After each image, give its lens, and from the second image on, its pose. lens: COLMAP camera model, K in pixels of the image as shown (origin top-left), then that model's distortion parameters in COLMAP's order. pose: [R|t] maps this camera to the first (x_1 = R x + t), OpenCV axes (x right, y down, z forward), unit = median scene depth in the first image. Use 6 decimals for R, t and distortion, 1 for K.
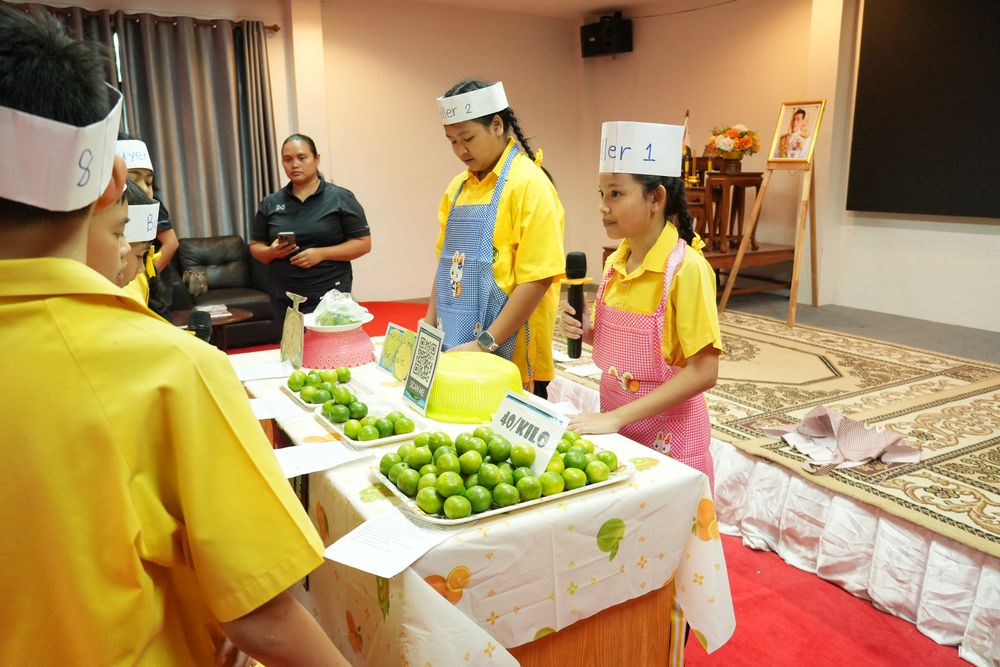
lens RADIAL K [[771.3, 0, 500.0], [0, 771.3, 333.5], [0, 0, 1]] dist [-0.006497, -0.001920]
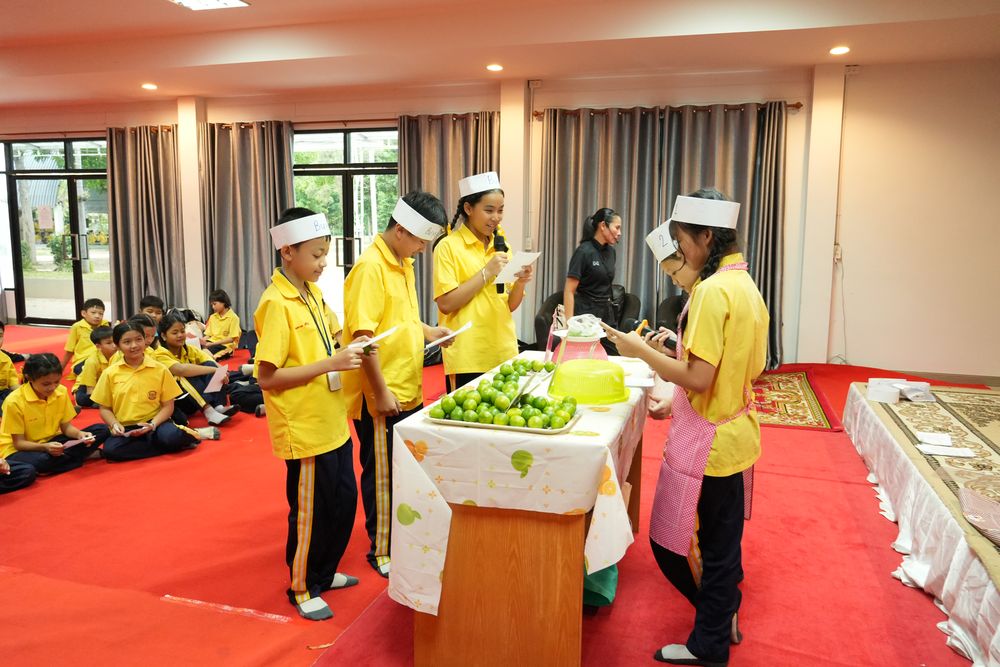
lens RADIAL K [[807.3, 0, 500.0], [0, 807.3, 333.5], [0, 0, 1]] dist [0.002928, 0.000333]
pose [[0.651934, 0.116320, -0.749301, 0.913652], [-0.179062, 0.983833, -0.003066, 0.014932], [0.736831, 0.136170, 0.662222, -0.103268]]
